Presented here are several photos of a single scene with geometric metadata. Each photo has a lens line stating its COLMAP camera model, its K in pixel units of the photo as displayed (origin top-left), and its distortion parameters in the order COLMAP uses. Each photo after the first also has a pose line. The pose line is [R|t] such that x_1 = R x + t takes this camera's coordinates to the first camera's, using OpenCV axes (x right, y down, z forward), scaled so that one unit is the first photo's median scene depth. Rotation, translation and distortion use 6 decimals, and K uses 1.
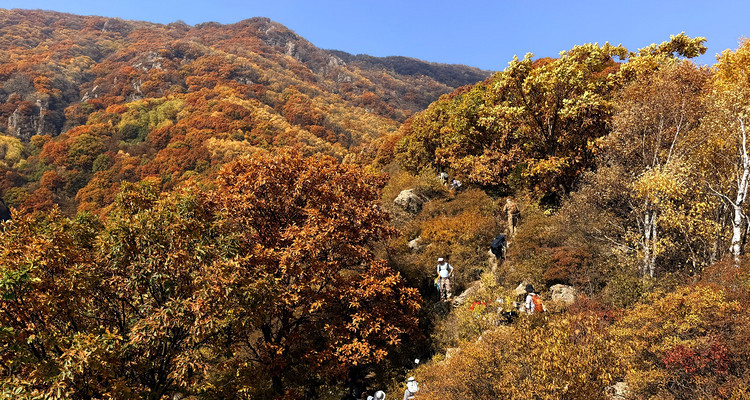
lens RADIAL K [[517.2, 0, 381.5], [0, 517.2, 208.1], [0, 0, 1]] dist [0.089931, -0.127867]
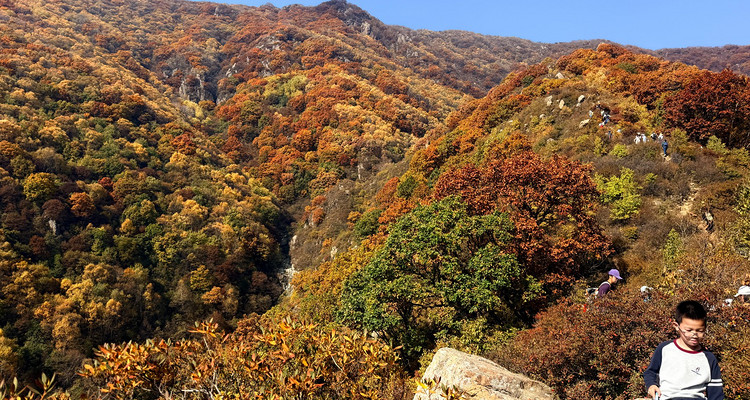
lens RADIAL K [[517.2, 0, 375.0], [0, 517.2, 200.0], [0, 0, 1]] dist [0.098748, -0.125107]
pose [[0.995734, 0.021097, -0.089825, -0.070223], [-0.017266, 0.998917, 0.043216, 0.048168], [0.090639, -0.041481, 0.995020, -0.301171]]
